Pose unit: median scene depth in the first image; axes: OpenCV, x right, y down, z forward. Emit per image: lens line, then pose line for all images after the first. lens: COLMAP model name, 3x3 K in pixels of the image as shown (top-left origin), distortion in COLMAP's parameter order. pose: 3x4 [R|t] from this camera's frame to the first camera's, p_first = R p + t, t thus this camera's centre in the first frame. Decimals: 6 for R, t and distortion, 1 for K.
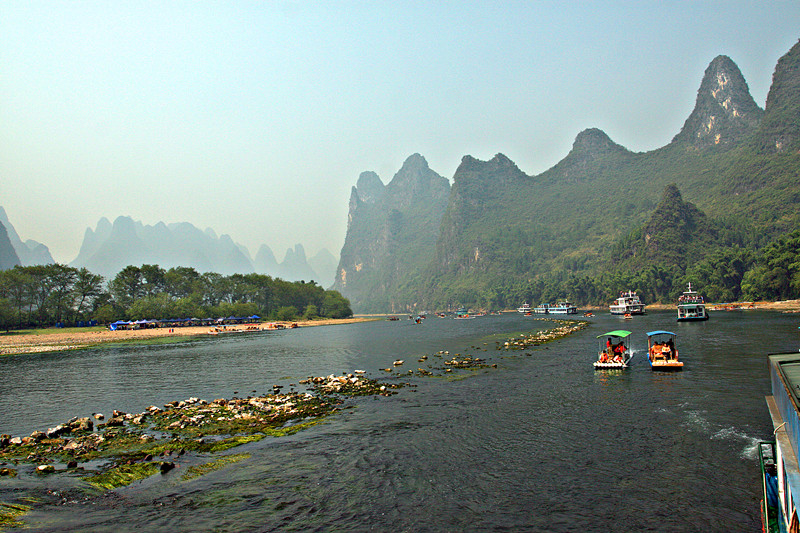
lens RADIAL K [[622.4, 0, 400.0], [0, 622.4, 266.5], [0, 0, 1]] dist [-0.084849, 0.063005]
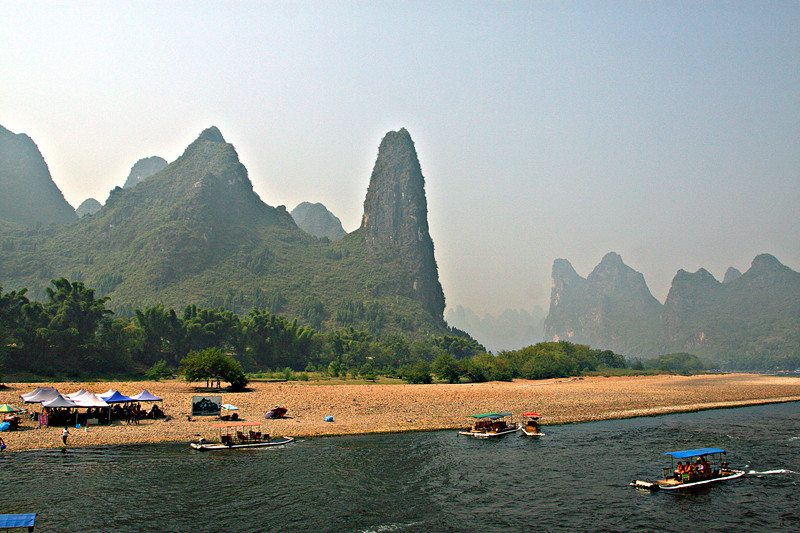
lens RADIAL K [[622.4, 0, 400.0], [0, 622.4, 266.5], [0, 0, 1]] dist [-0.084849, 0.063005]
pose [[0.988487, 0.028306, -0.148635, -0.440172], [-0.040725, 0.995866, -0.081191, -0.040313], [0.145722, 0.086310, 0.985553, -0.756110]]
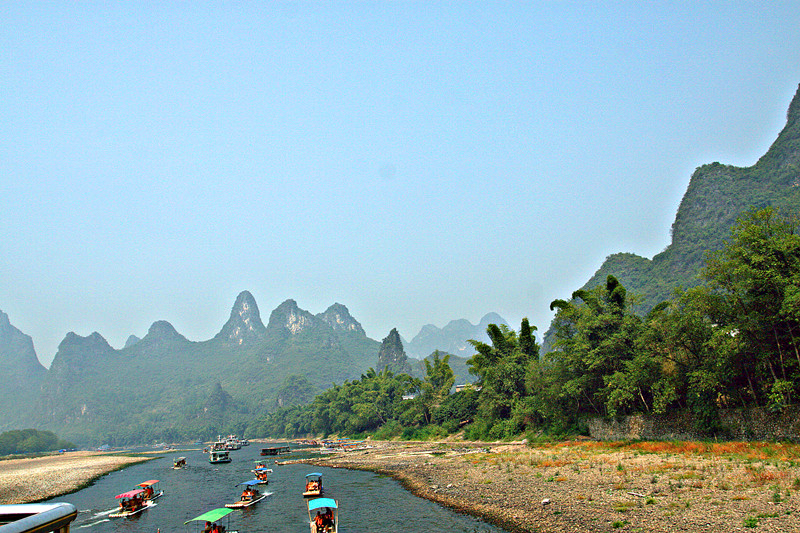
lens RADIAL K [[636.3, 0, 395.7], [0, 636.3, 268.7], [0, 0, 1]] dist [-0.090324, 0.062195]
pose [[0.750898, 0.147648, 0.643702, -0.313778], [-0.007994, 0.976649, -0.214692, -0.033443], [-0.660370, 0.156066, 0.734544, -0.600580]]
